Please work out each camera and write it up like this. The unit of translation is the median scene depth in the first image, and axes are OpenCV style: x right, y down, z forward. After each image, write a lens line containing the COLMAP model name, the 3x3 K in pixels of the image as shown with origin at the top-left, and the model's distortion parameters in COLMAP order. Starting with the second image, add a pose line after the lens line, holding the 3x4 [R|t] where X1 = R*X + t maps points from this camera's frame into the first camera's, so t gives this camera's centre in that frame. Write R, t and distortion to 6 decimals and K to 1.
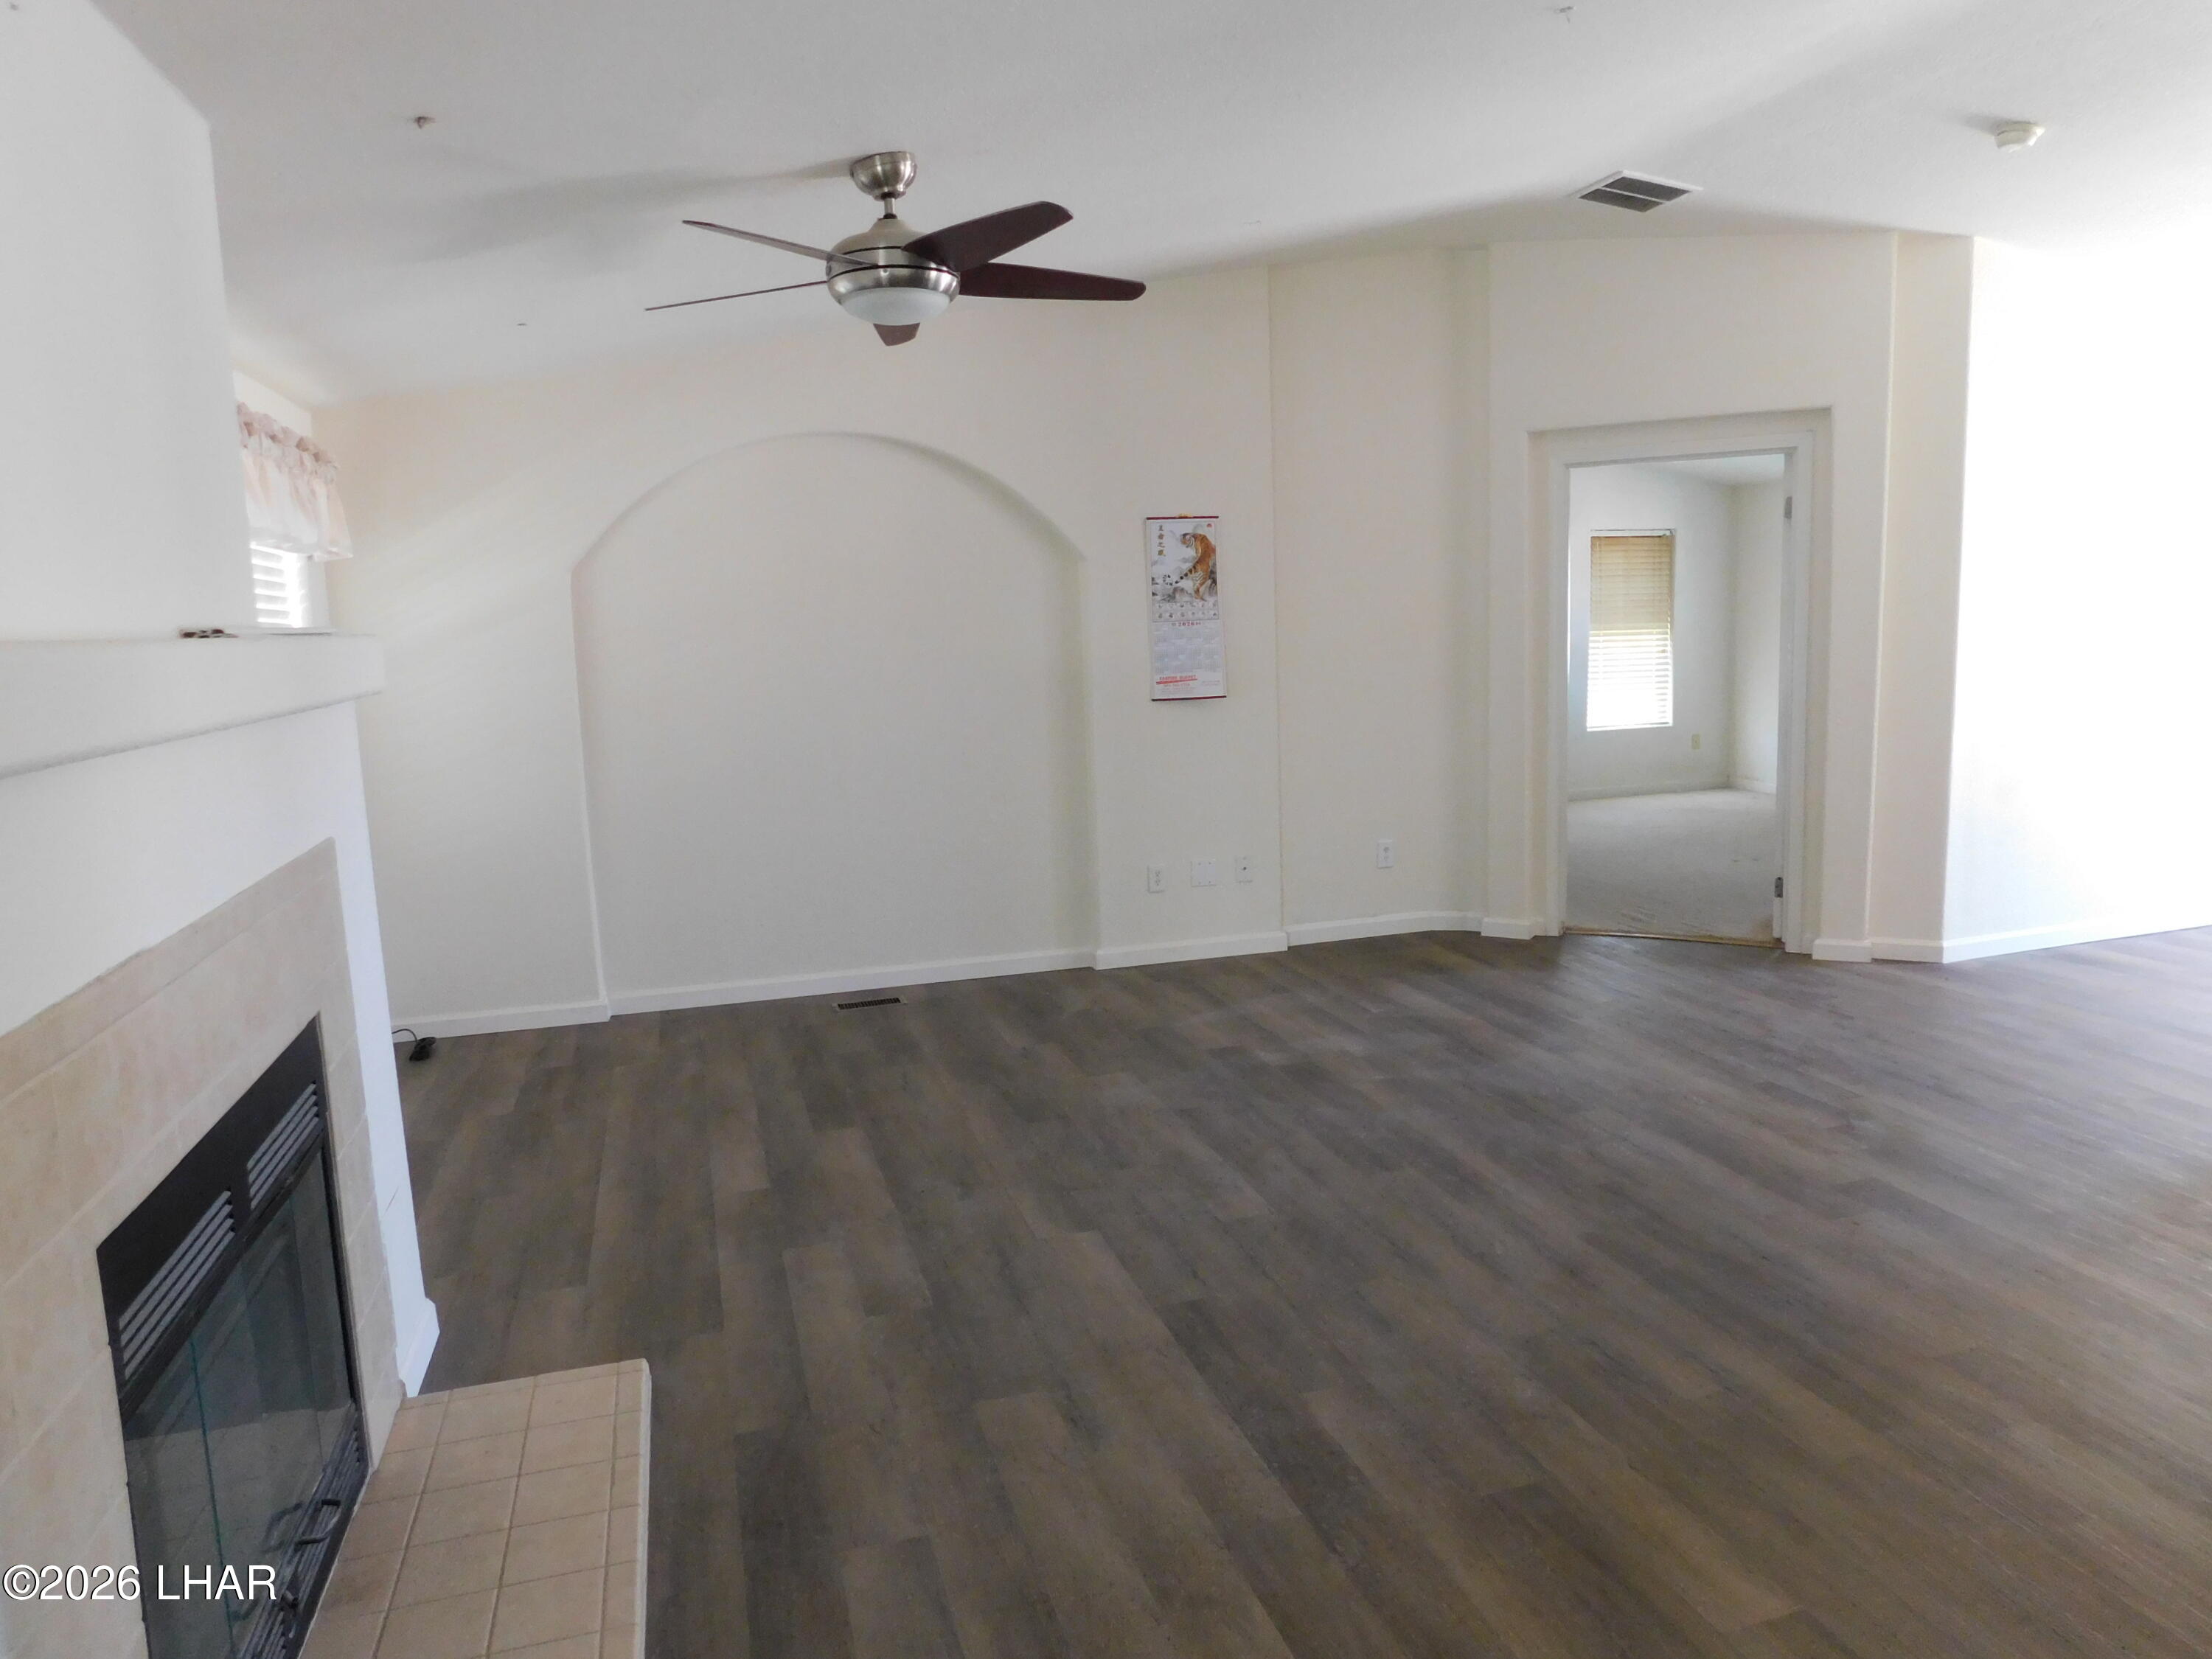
lens RADIAL K [[1463.9, 0, 1116.7], [0, 1463.9, 812.7], [0, 0, 1]] dist [-0.058066, 0.045798]
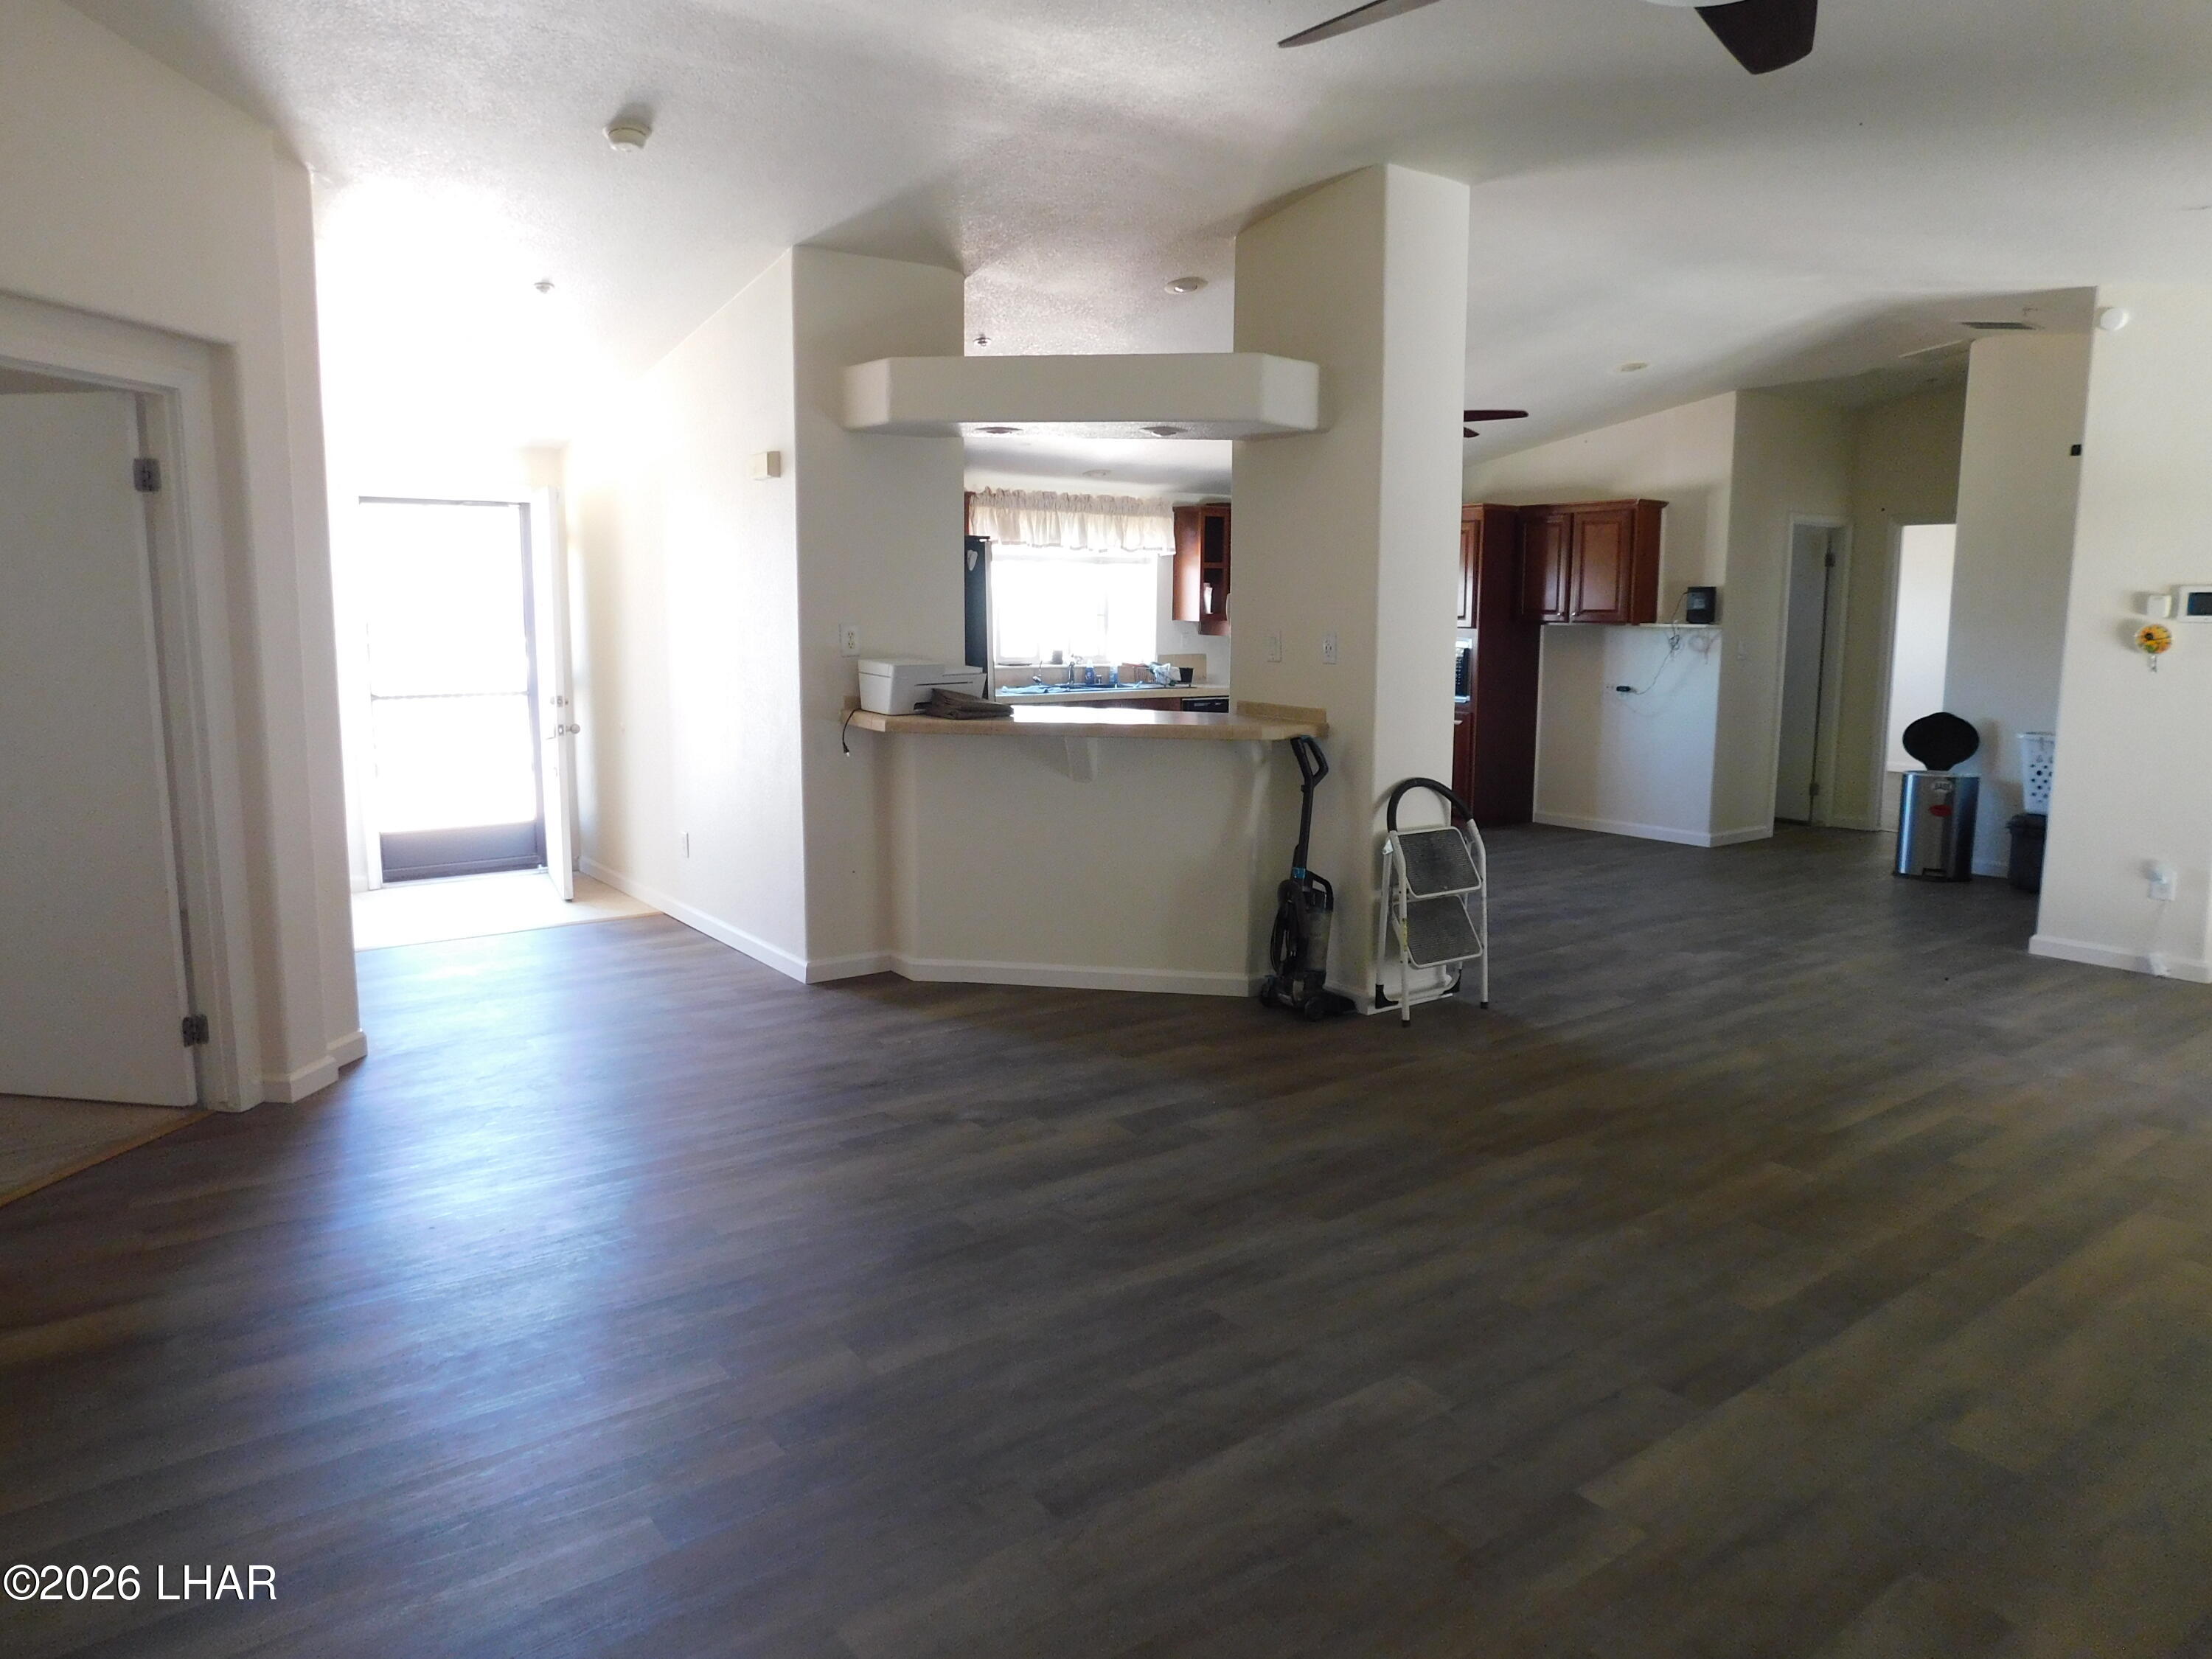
lens RADIAL K [[1463.9, 0, 1117.3], [0, 1463.9, 828.5], [0, 0, 1]] dist [-0.058066, 0.045798]
pose [[-0.344072, -0.105069, 0.933046, -0.535637], [0.135338, 0.977793, 0.160015, -0.157593], [-0.929138, 0.181334, -0.322212, 1.340132]]
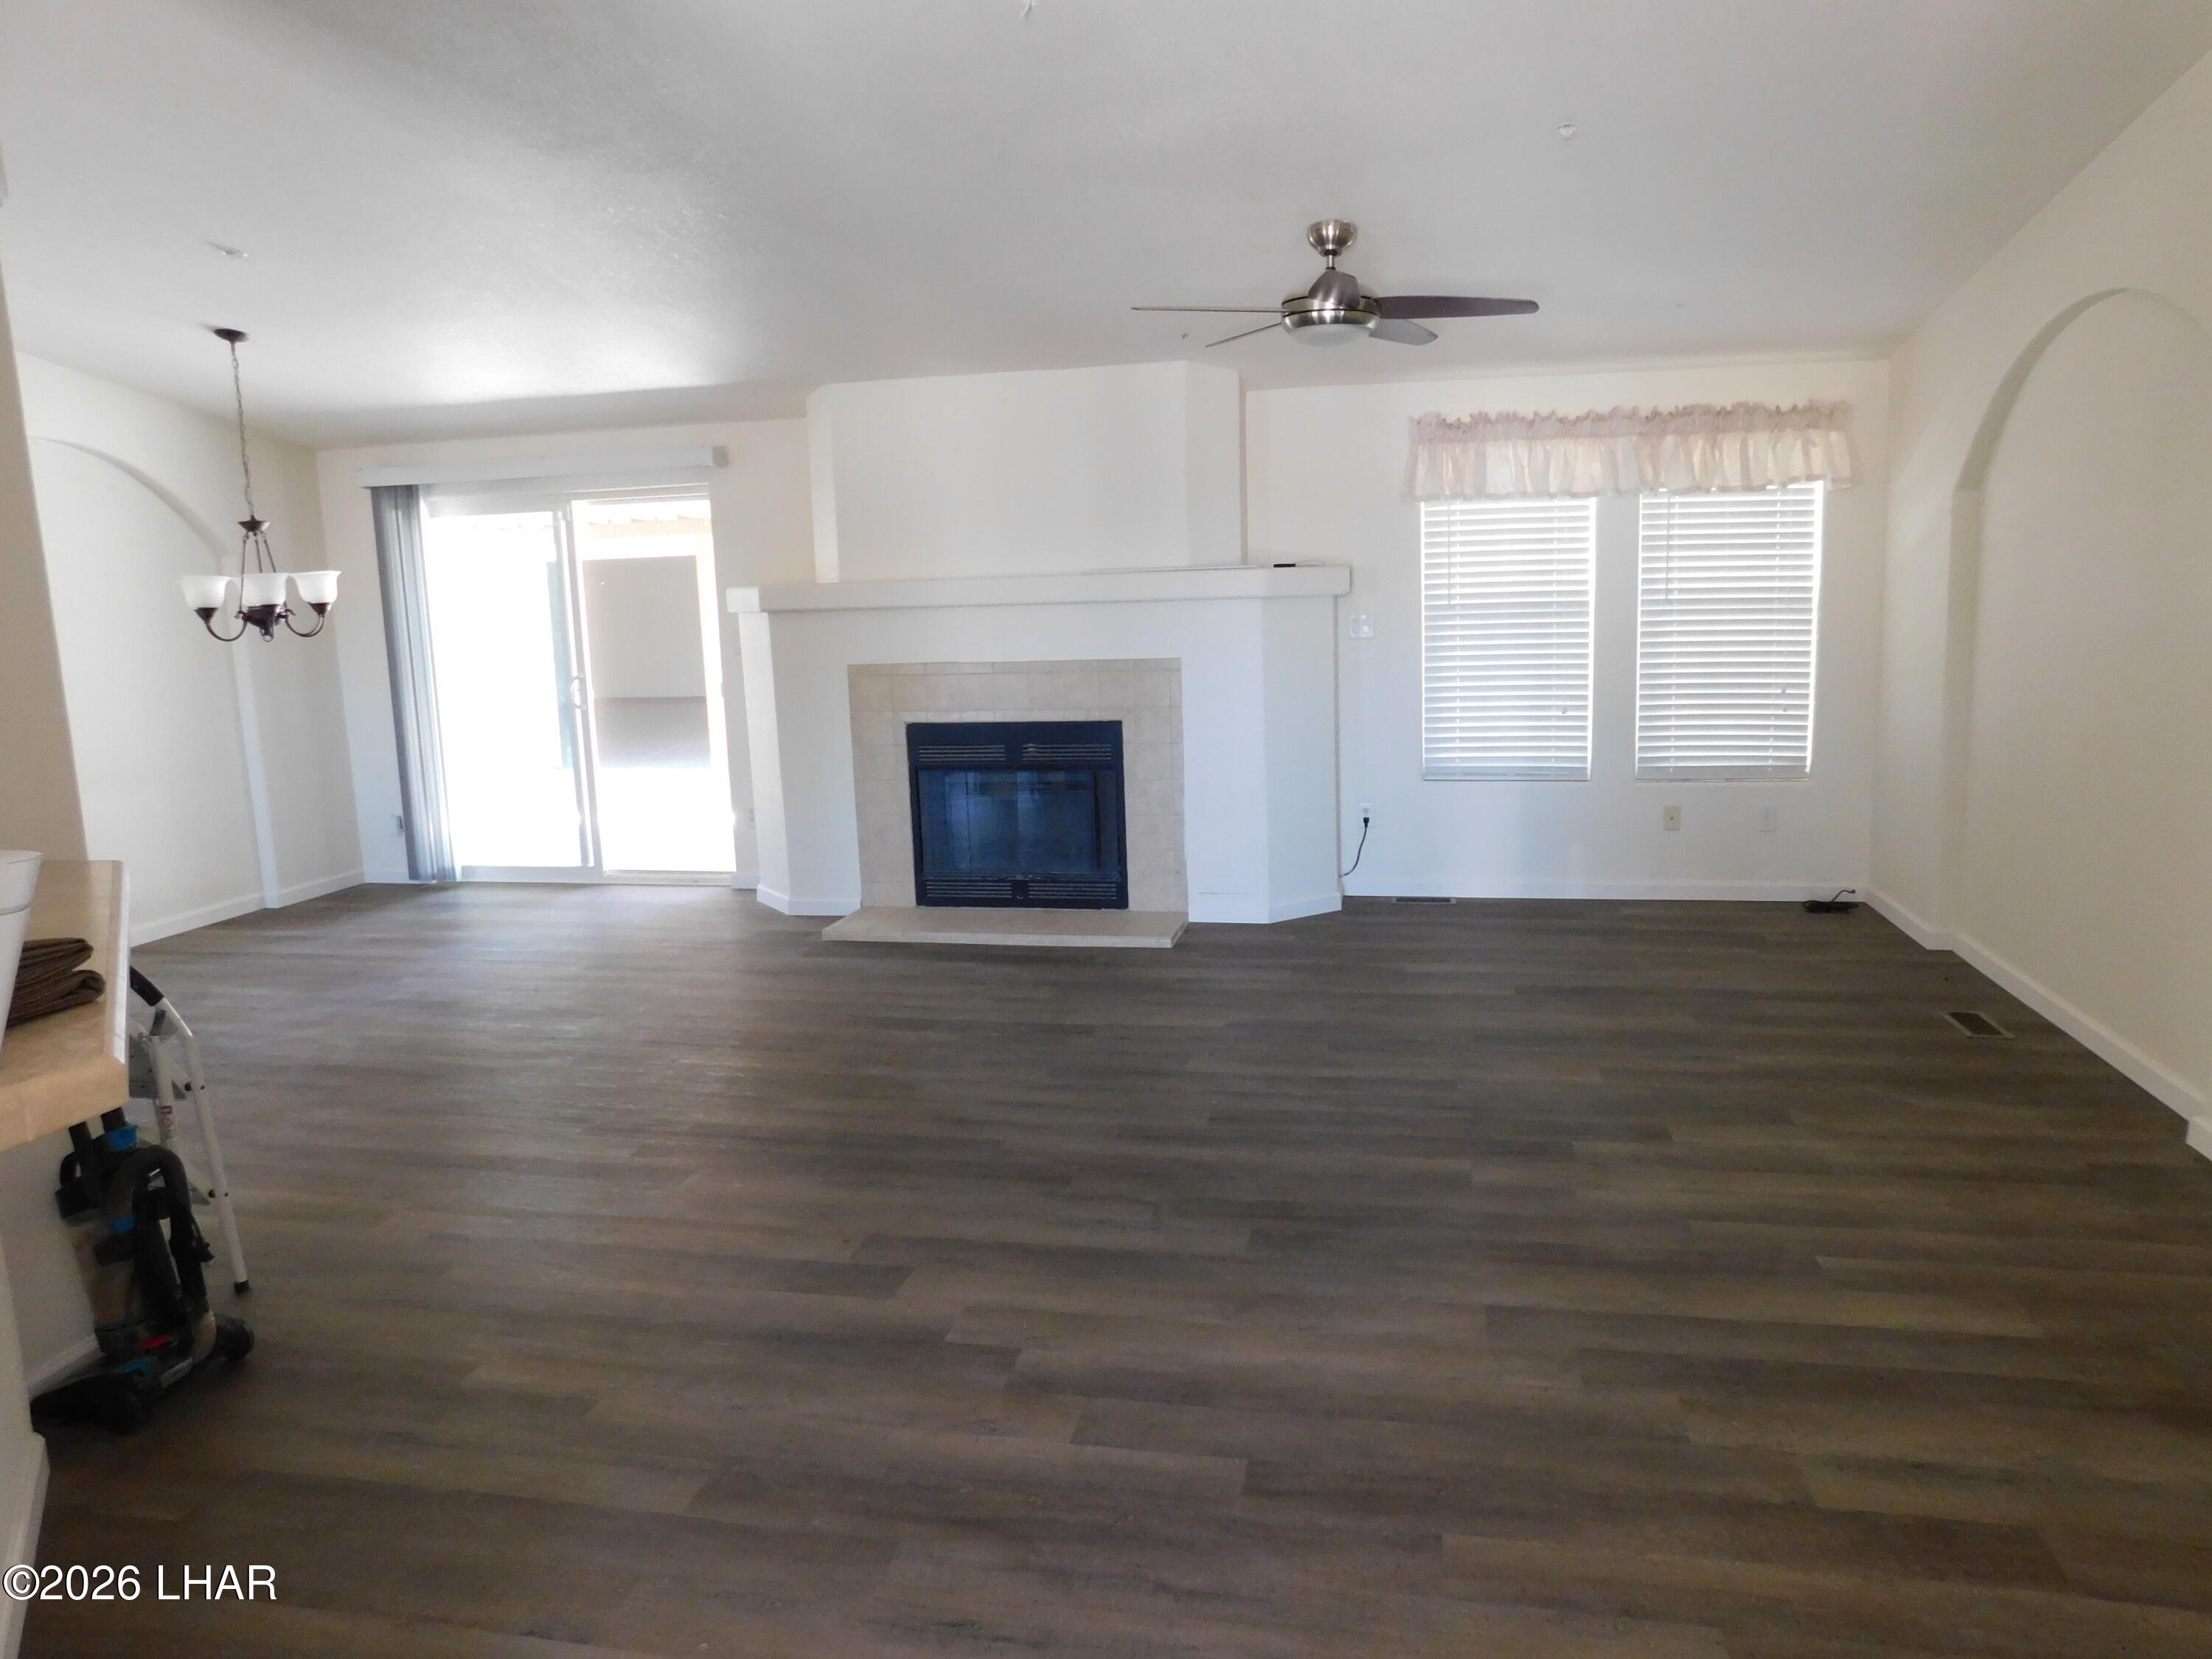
lens RADIAL K [[1463.9, 0, 1106.1], [0, 1463.9, 815.6], [0, 0, 1]] dist [-0.058066, 0.045798]
pose [[-0.480351, 0.194140, -0.855320, 1.138686], [-0.068599, 0.963891, 0.257308, -0.238477], [0.874390, 0.182272, -0.449688, 1.449972]]
